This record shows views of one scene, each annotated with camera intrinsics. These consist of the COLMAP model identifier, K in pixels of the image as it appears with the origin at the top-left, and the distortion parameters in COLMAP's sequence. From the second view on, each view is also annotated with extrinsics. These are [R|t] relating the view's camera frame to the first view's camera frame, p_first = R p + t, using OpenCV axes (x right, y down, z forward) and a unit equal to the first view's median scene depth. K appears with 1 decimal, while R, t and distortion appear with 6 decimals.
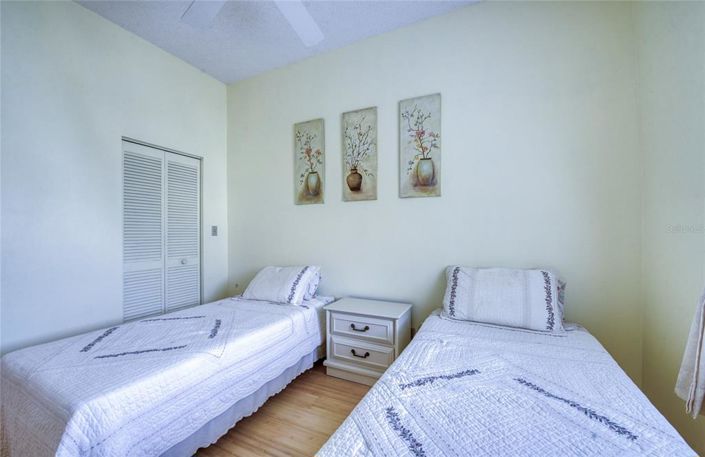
lens RADIAL K [[283.1, 0, 353.3], [0, 283.1, 228.0], [0, 0, 1]] dist [-0.010748, -0.000121]
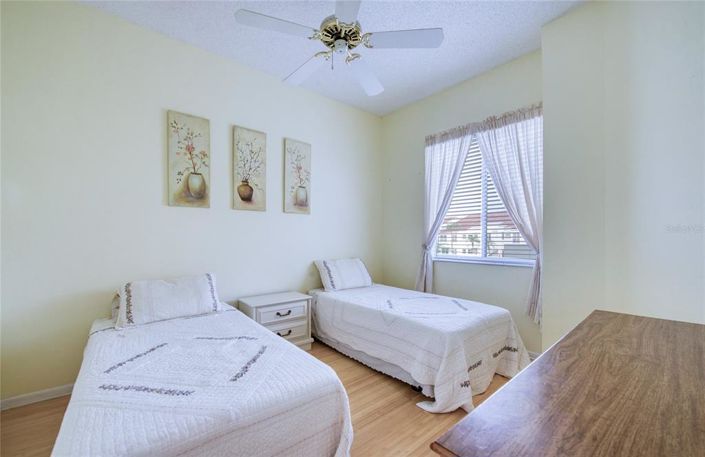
lens RADIAL K [[283.1, 0, 353.7], [0, 283.1, 235.3], [0, 0, 1]] dist [-0.010748, -0.000121]
pose [[0.413632, 0.015419, 0.910313, -0.838566], [-0.022461, 0.999725, -0.006727, 0.001444], [-0.910167, -0.017664, 0.413865, 0.156614]]
